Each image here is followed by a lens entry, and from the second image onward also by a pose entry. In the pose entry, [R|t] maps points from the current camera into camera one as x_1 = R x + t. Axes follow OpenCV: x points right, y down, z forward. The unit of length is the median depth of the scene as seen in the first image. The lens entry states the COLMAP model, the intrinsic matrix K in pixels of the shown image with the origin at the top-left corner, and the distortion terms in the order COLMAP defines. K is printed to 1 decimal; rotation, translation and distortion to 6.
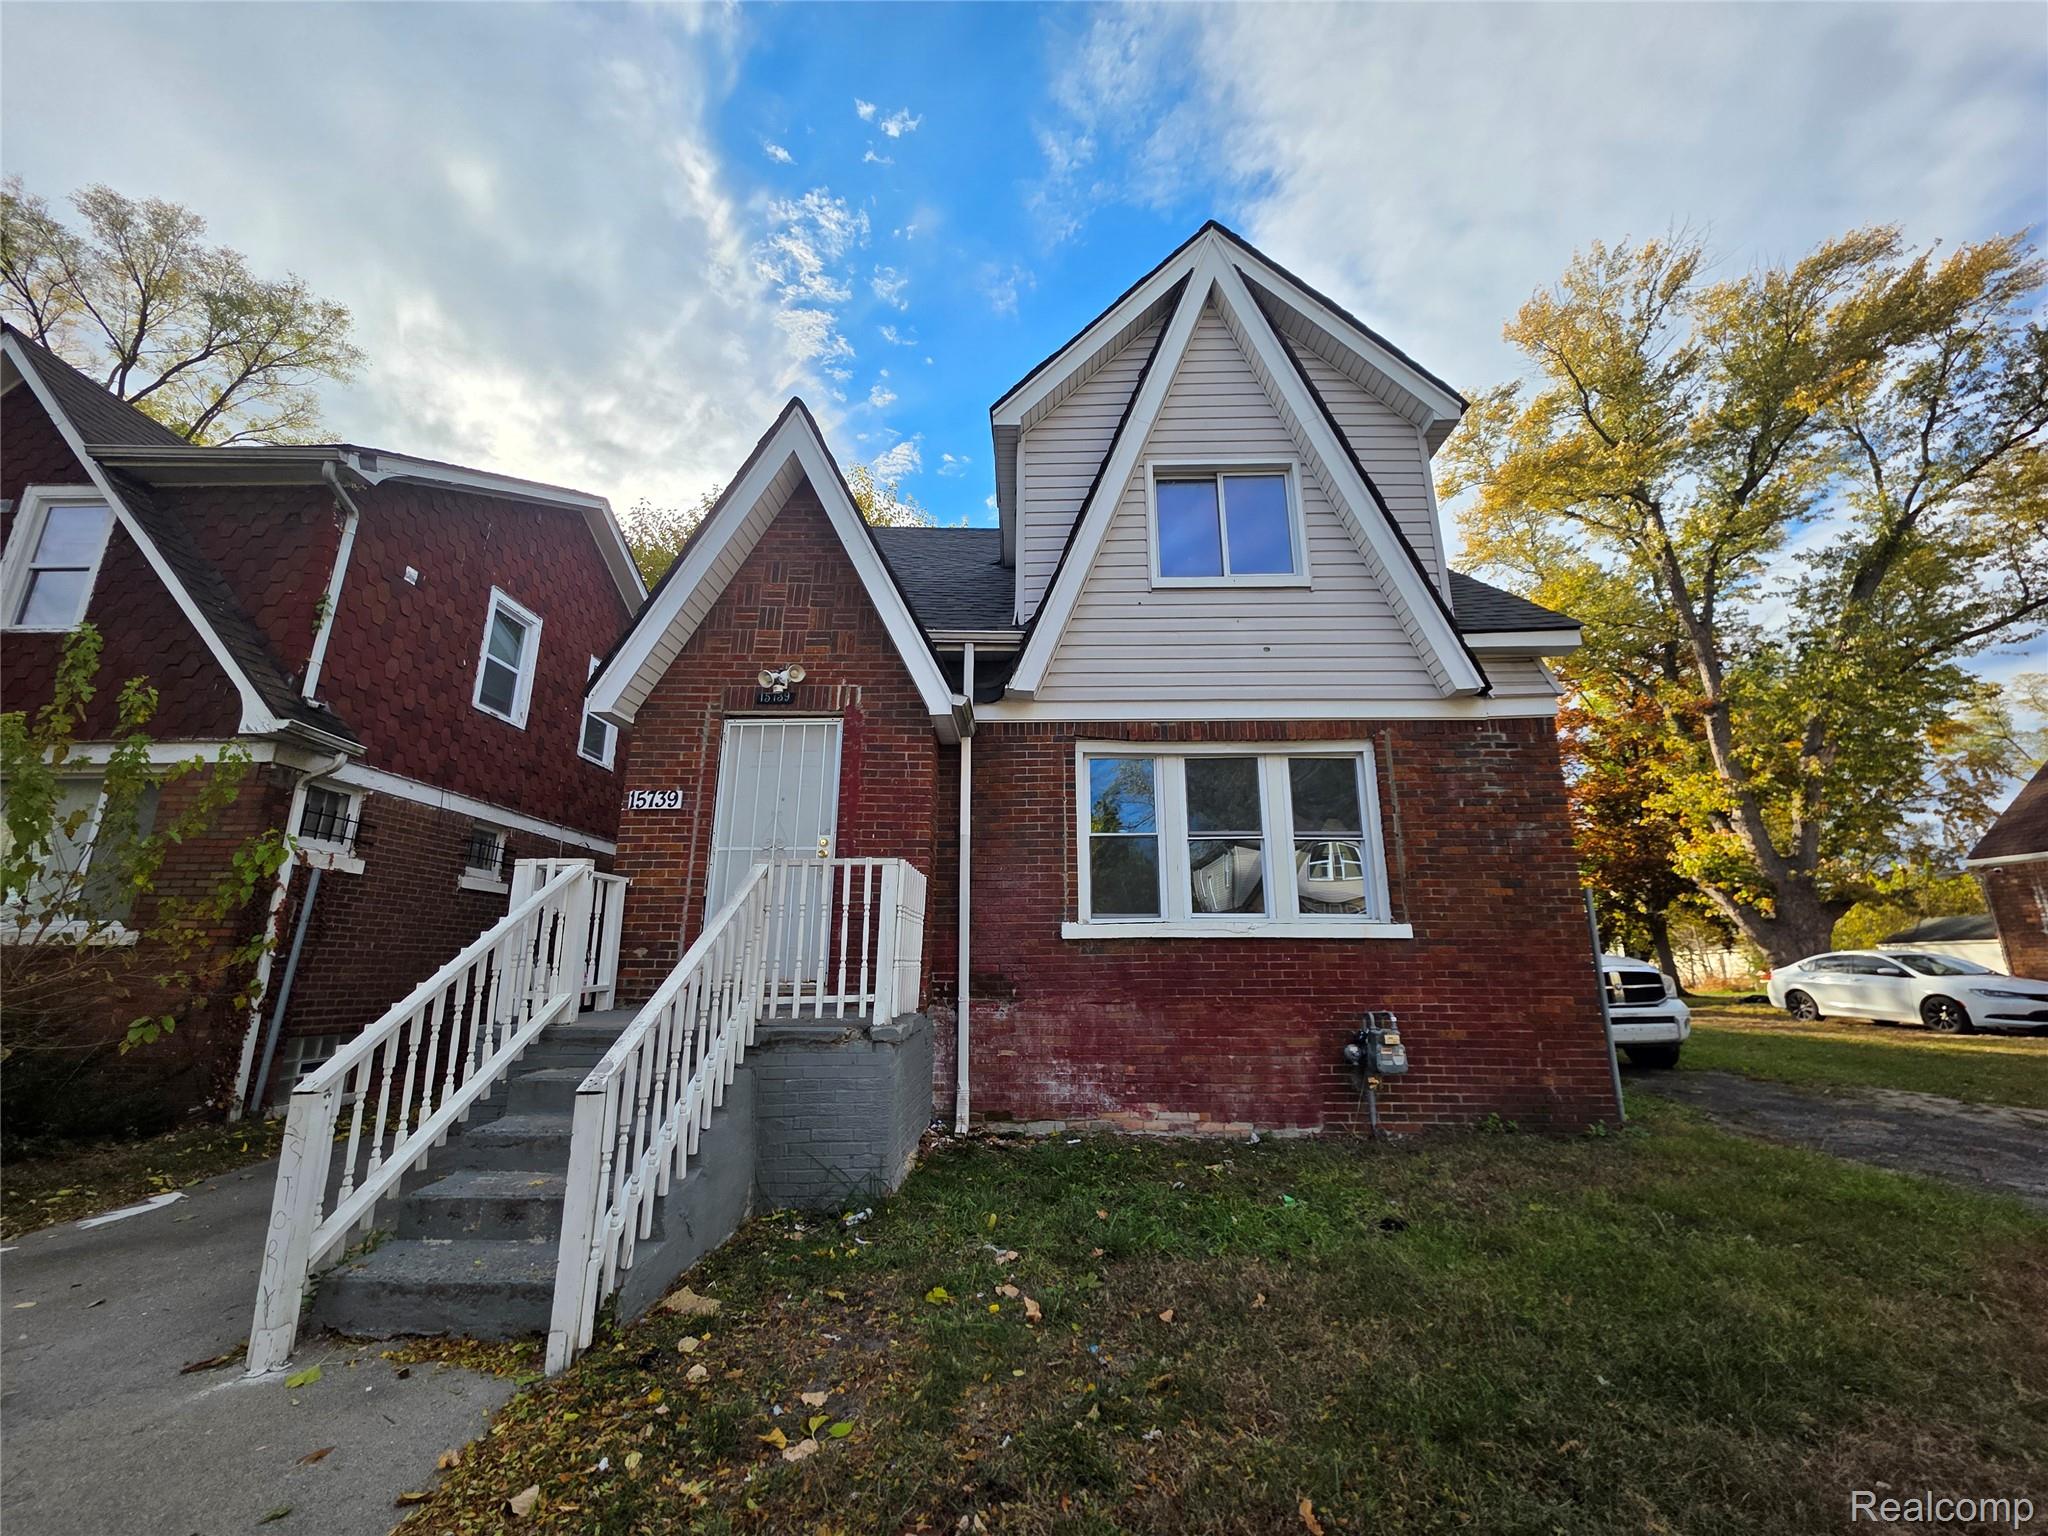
lens RADIAL K [[827.9, 0, 1024.0], [0, 827.9, 768.0], [0, 0, 1]] dist [-0.001155, -0.000051]
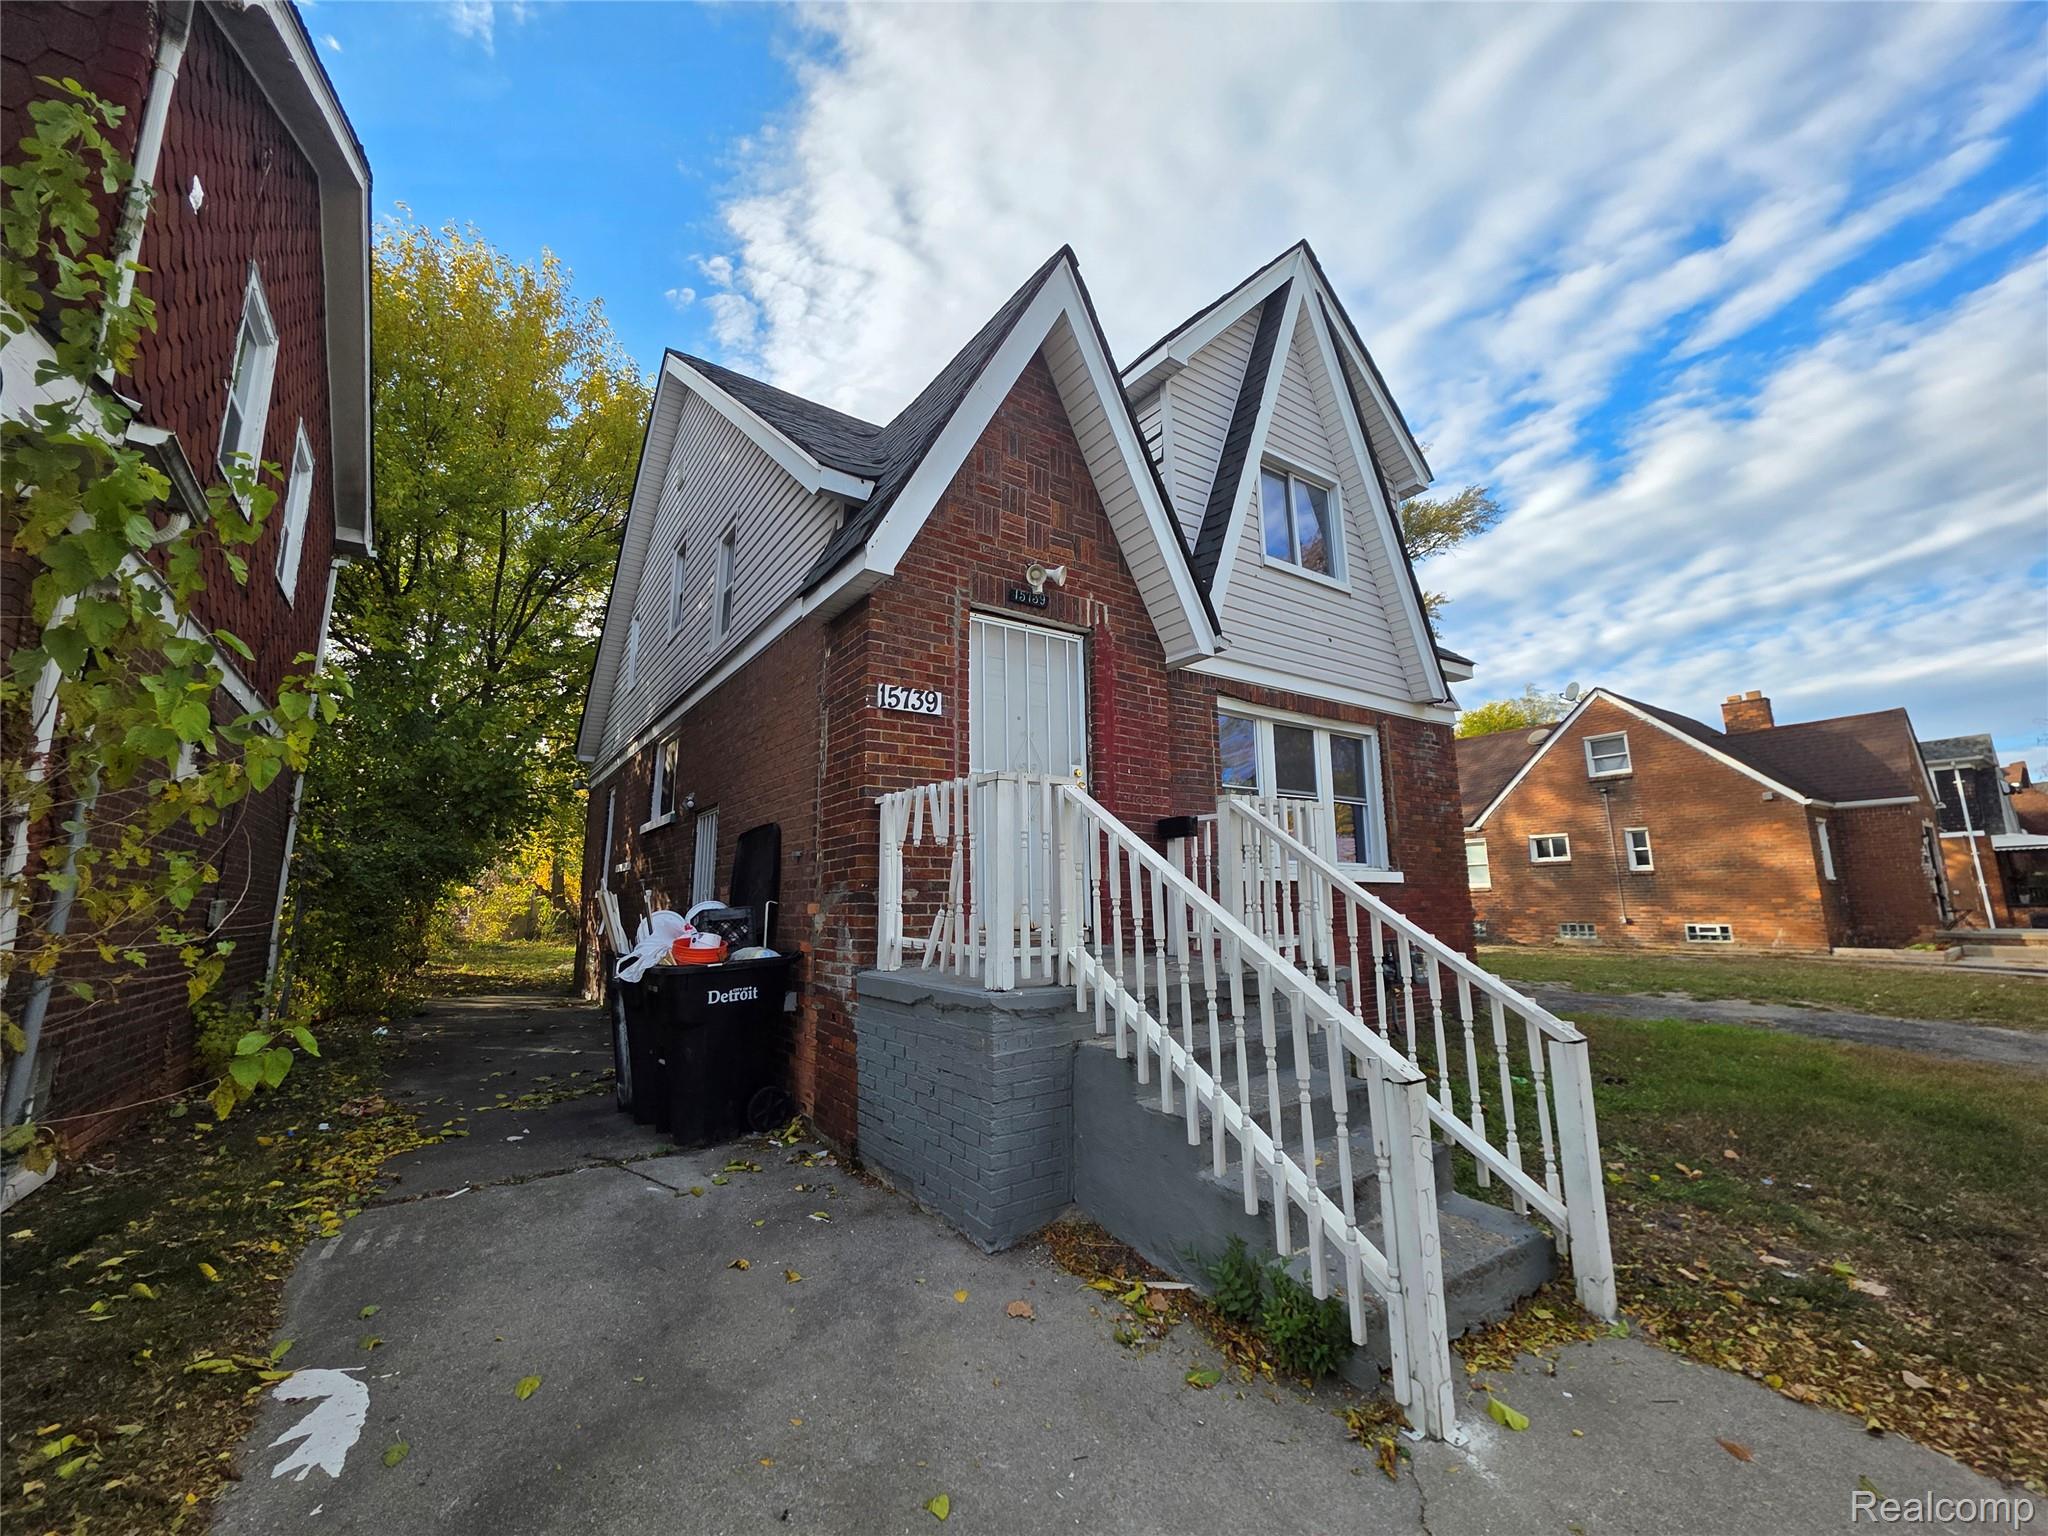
lens RADIAL K [[827.9, 0, 1024.0], [0, 827.9, 768.0], [0, 0, 1]] dist [-0.001155, -0.000051]
pose [[0.807402, 0.087486, 0.583480, -0.780077], [-0.126603, 0.991599, 0.026511, 0.065539], [-0.576259, -0.095276, 0.811695, 0.296804]]
